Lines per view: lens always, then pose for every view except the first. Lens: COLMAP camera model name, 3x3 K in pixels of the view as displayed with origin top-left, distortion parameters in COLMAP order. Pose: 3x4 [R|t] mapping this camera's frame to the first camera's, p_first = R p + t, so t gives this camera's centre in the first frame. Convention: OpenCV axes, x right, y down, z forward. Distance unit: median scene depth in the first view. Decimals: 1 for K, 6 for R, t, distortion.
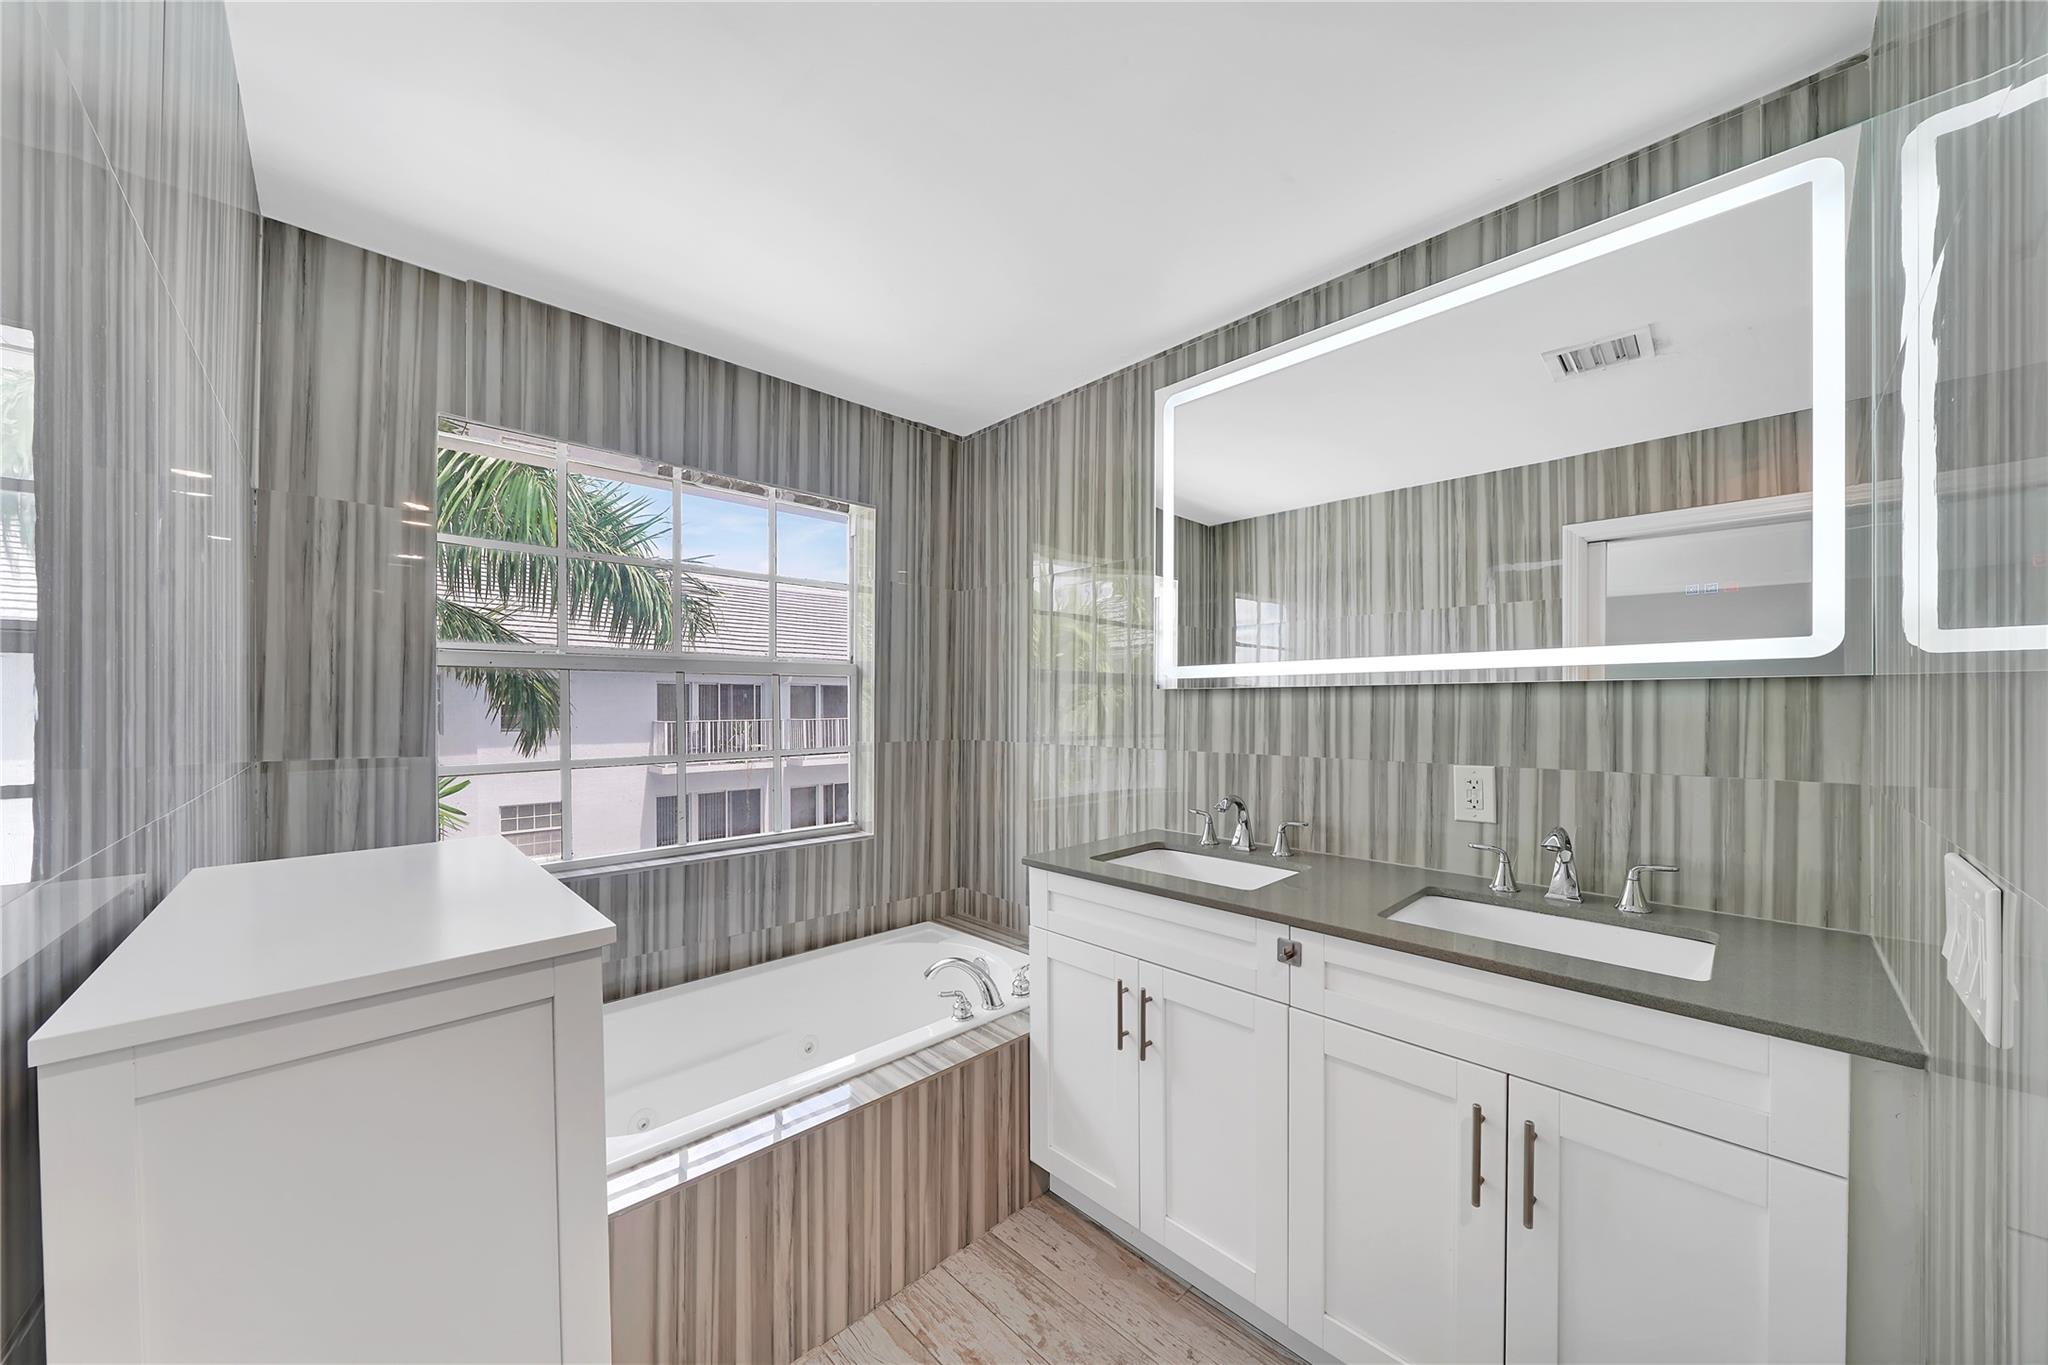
lens RADIAL K [[728.4, 0, 1025.0], [0, 728.4, 704.9], [0, 0, 1]] dist [0.001219, -0.000165]
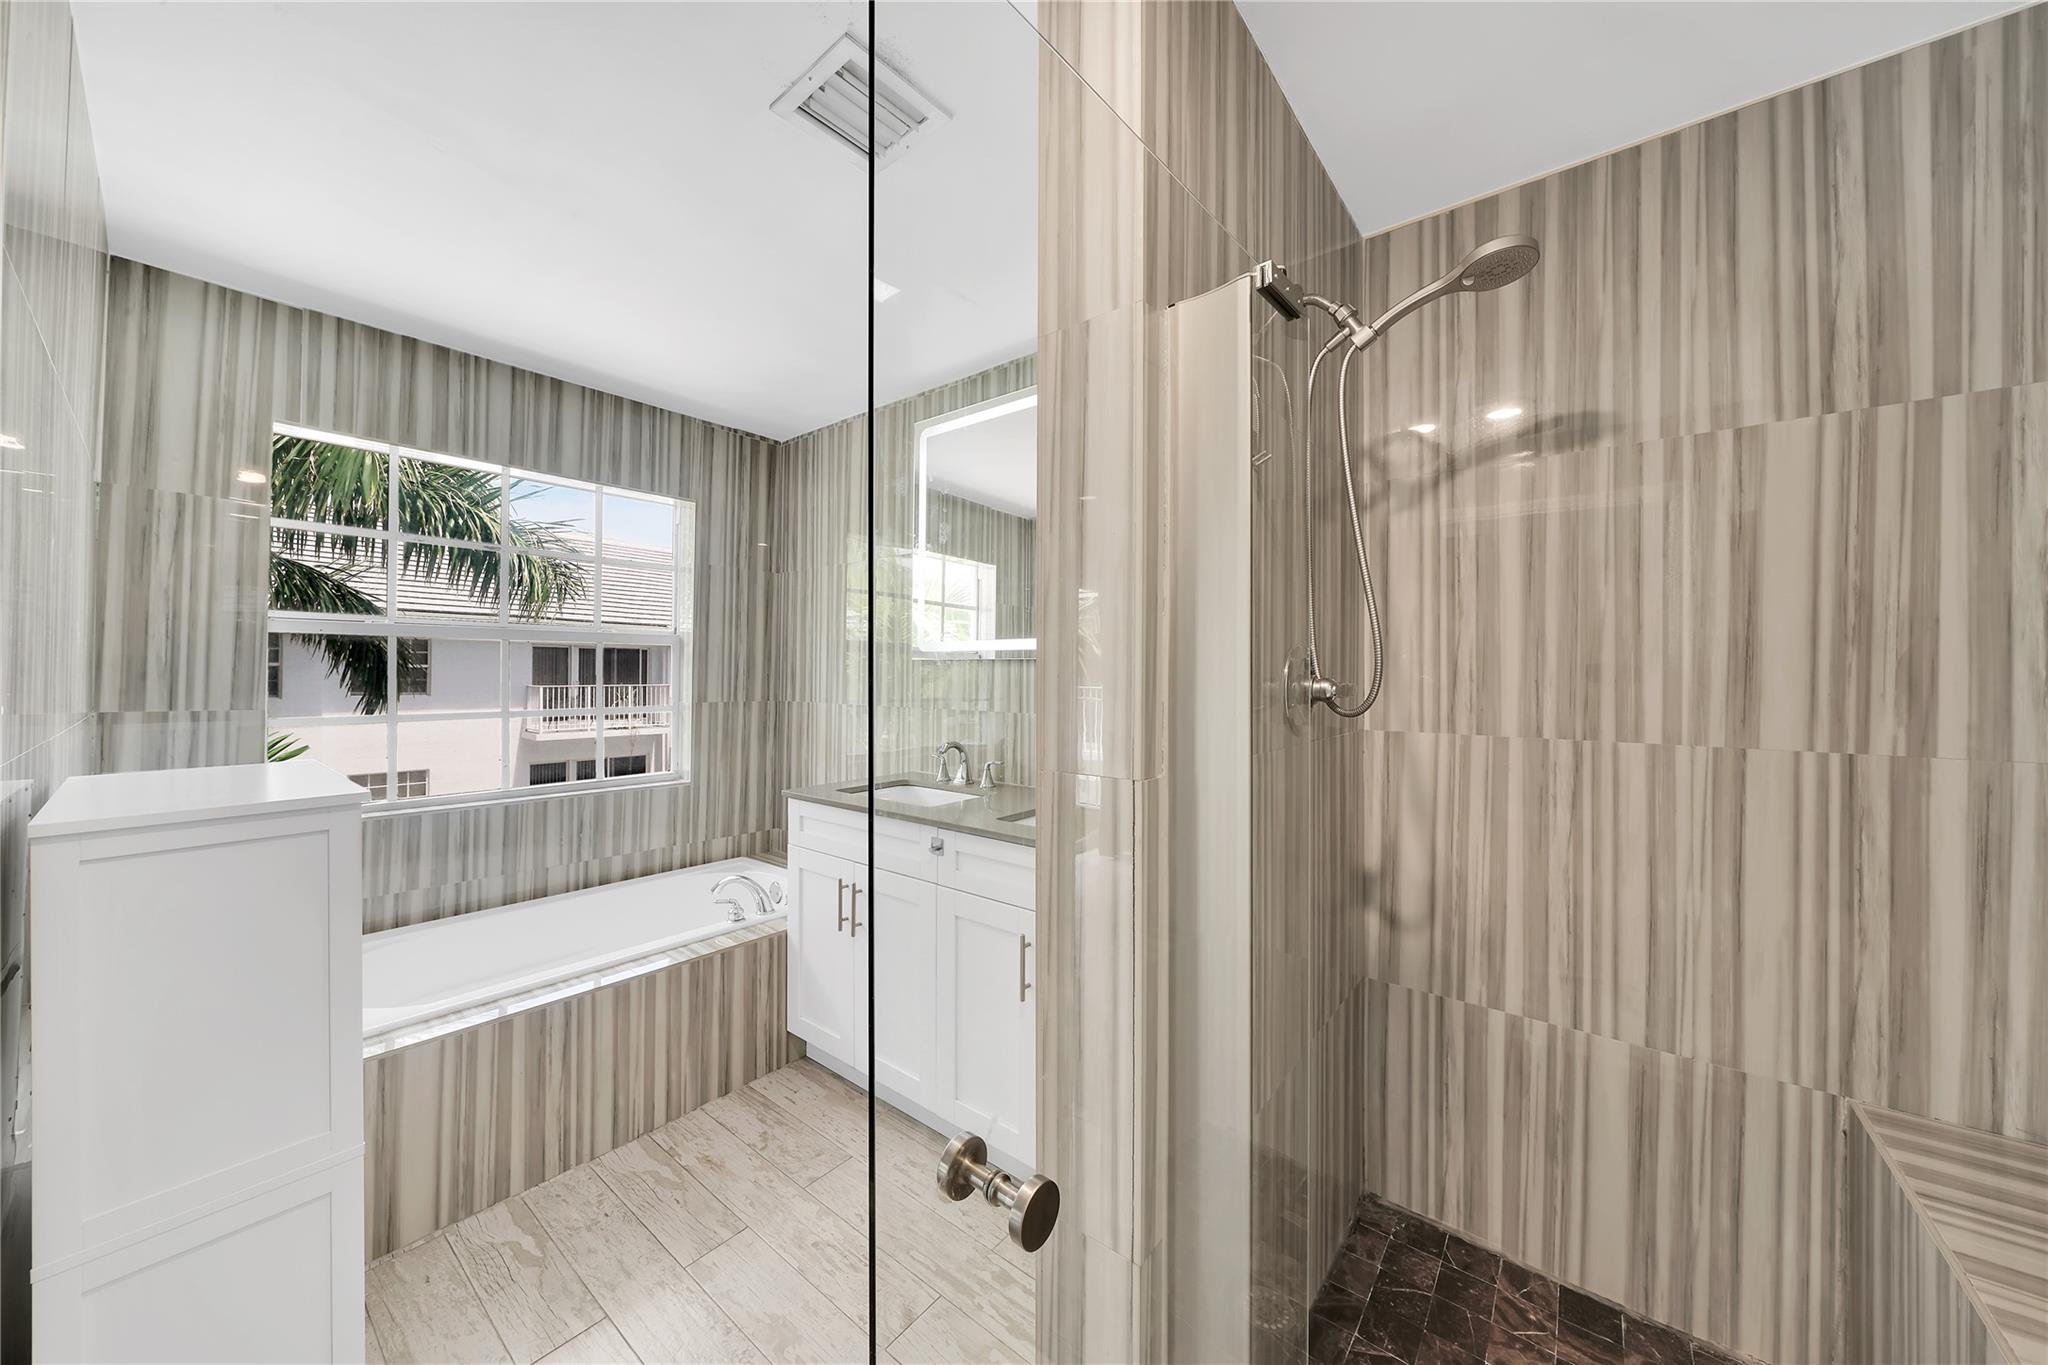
lens RADIAL K [[714.0, 0, 1024.5], [0, 714.0, 666.1], [0, 0, 1]] dist [-0.001358, 0.000382]
pose [[0.992152, 0.008915, 0.124723, 0.242614], [-0.007610, 0.999911, -0.010935, 0.002030], [-0.124809, 0.009900, 0.992131, -0.273021]]
